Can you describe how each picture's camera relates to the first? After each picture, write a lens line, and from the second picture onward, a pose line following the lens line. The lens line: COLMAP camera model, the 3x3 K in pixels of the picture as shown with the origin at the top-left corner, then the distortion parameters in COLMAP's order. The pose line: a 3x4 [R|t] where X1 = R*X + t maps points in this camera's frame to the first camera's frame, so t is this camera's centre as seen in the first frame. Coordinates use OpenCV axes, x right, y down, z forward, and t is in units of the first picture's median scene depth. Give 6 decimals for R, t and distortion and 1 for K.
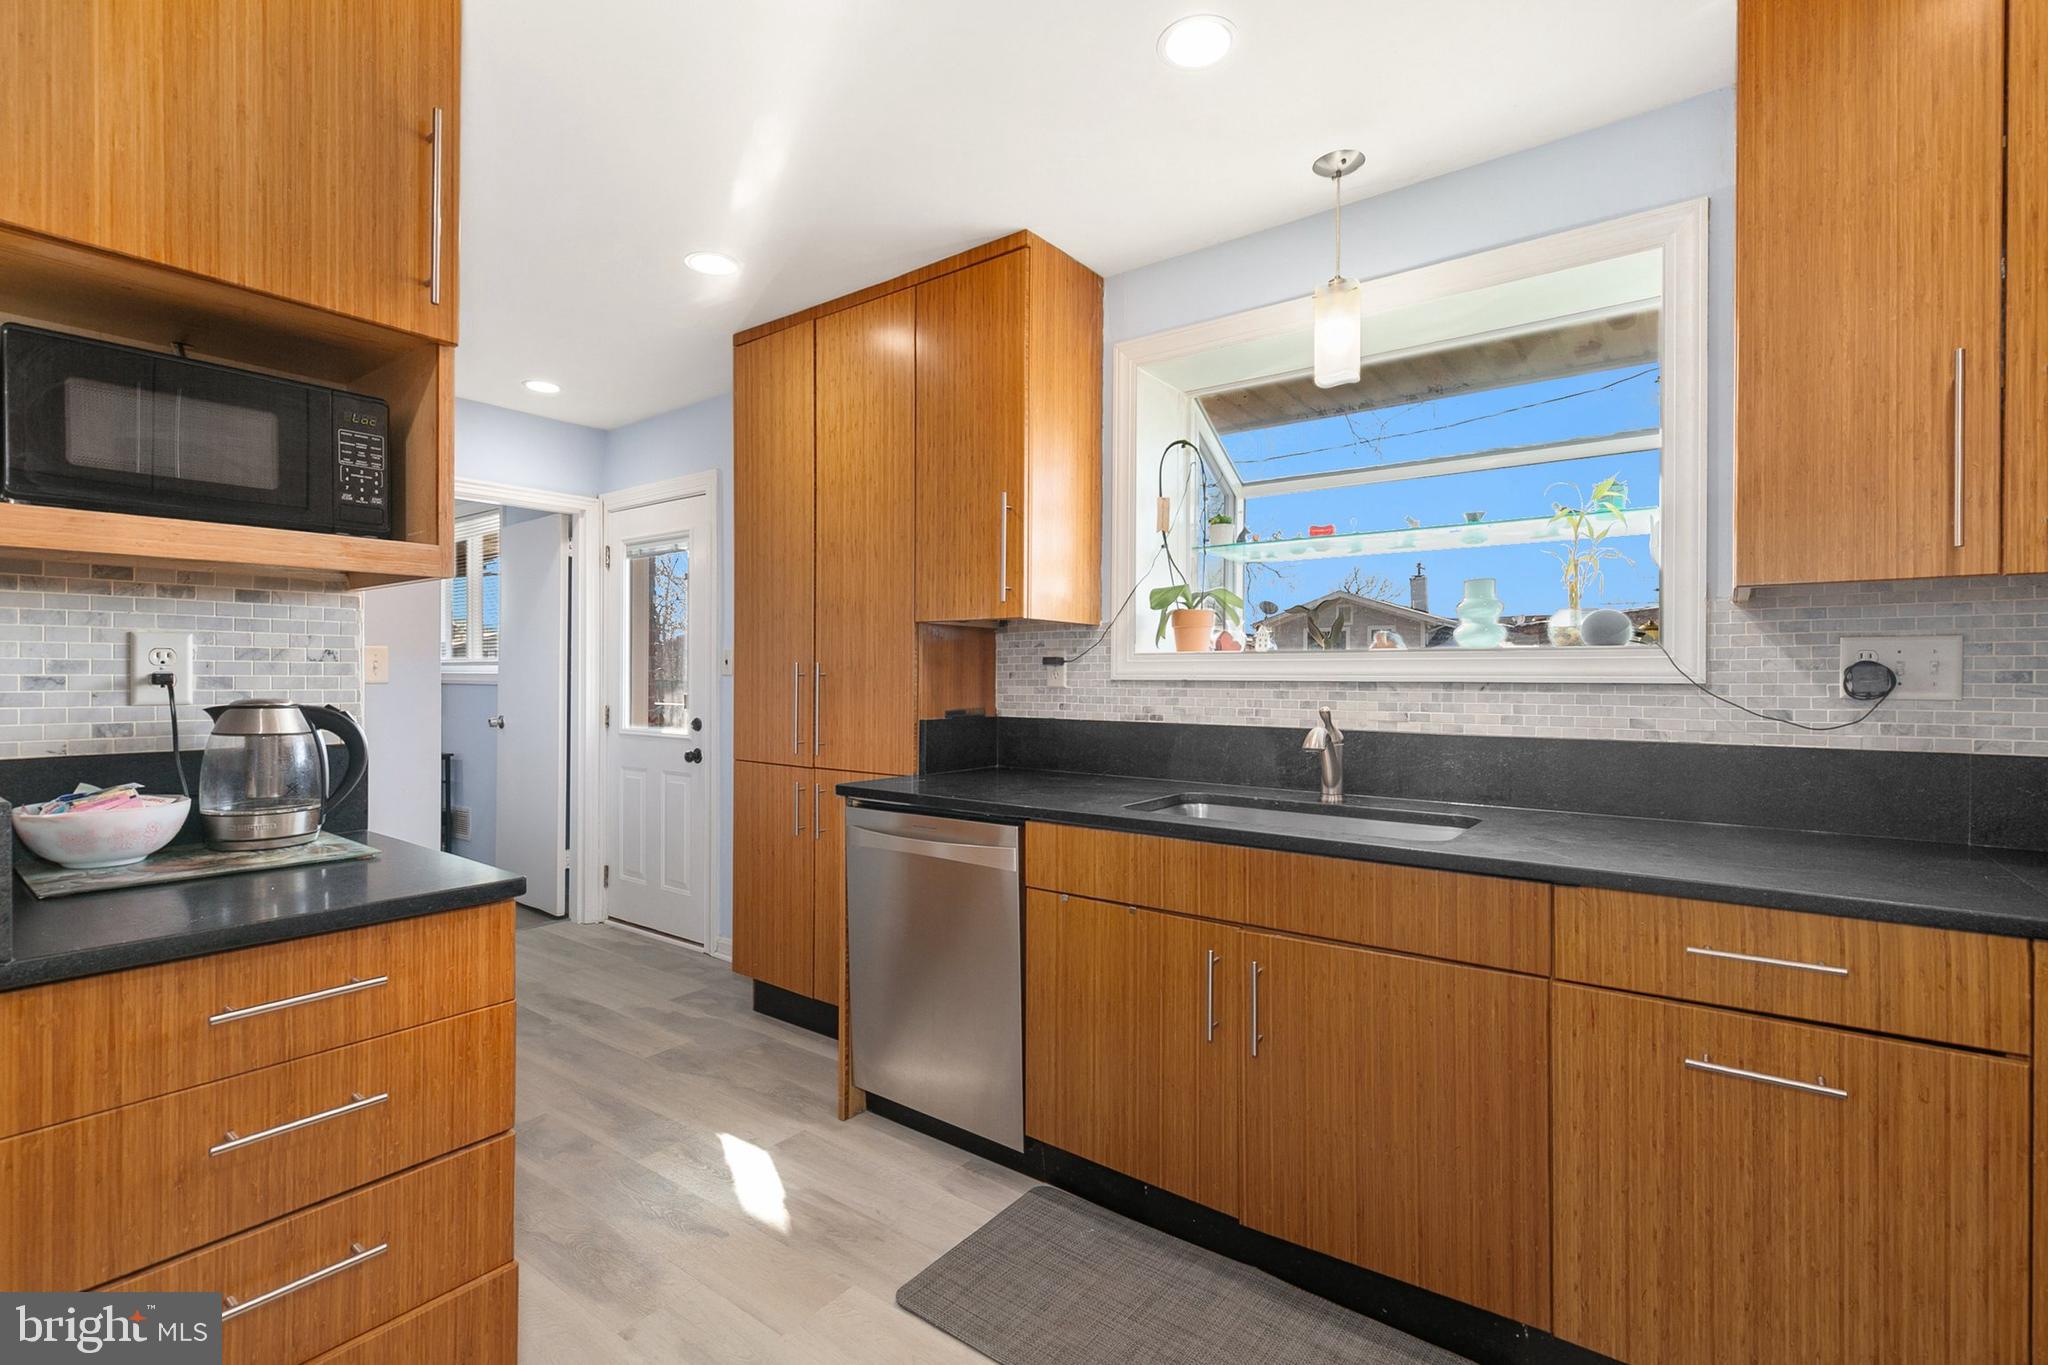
lens RADIAL K [[926.7, 0, 1016.4], [0, 926.7, 678.2], [0, 0, 1]] dist [0.006965, -0.001367]
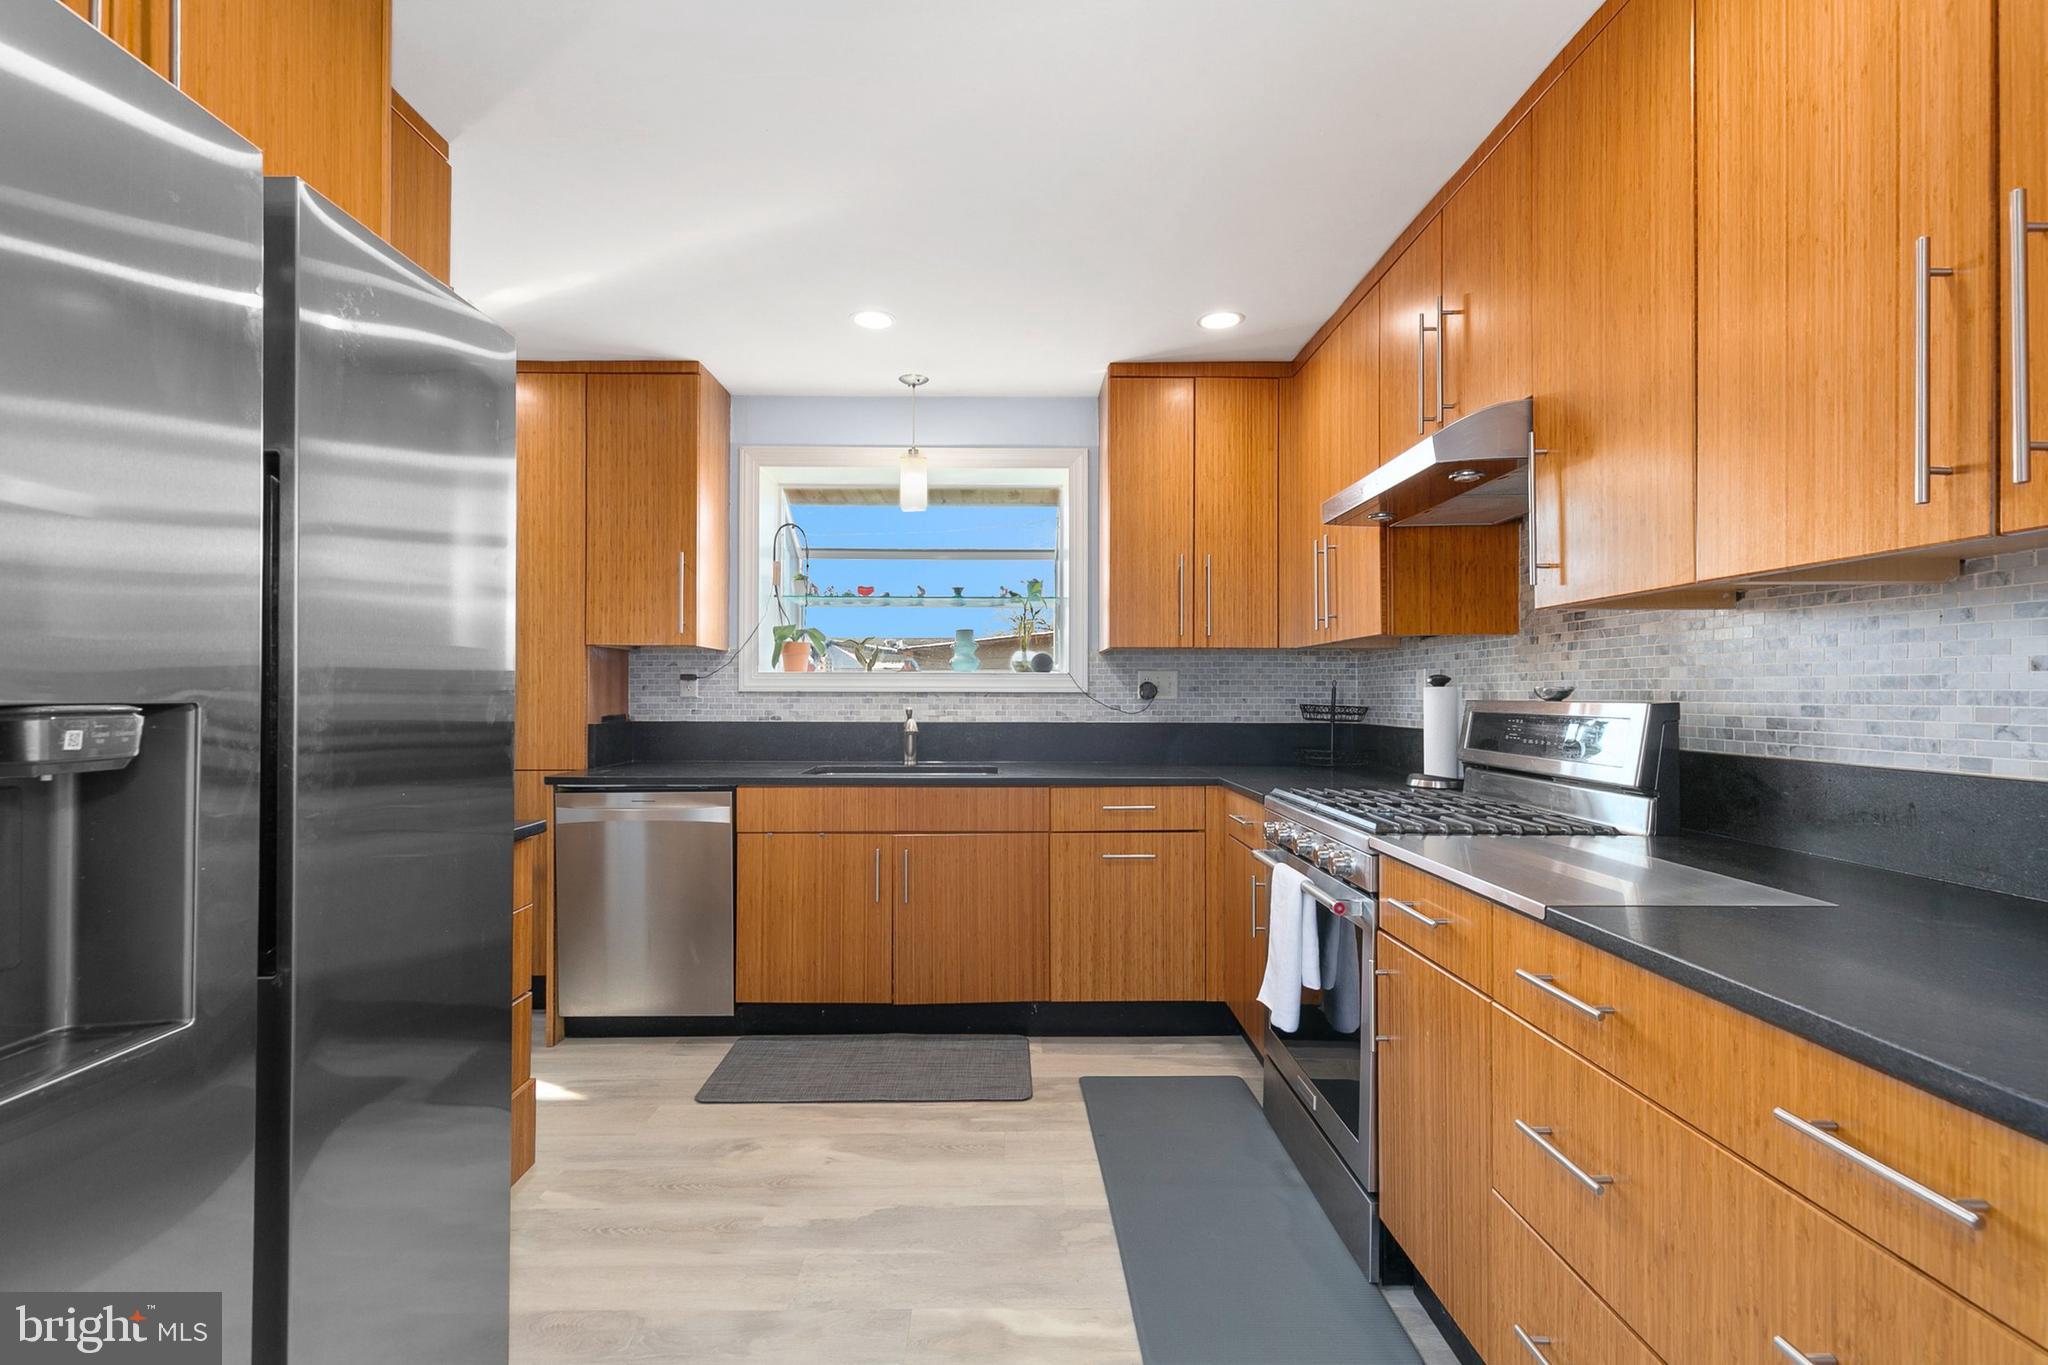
lens RADIAL K [[926.7, 0, 1010.9], [0, 926.7, 686.8], [0, 0, 1]] dist [0.006965, -0.001367]
pose [[0.791817, 0.001586, 0.610757, -0.586875], [0.001414, 0.999989, -0.004430, 0.002183], [-0.610757, 0.004372, 0.791806, -0.460717]]
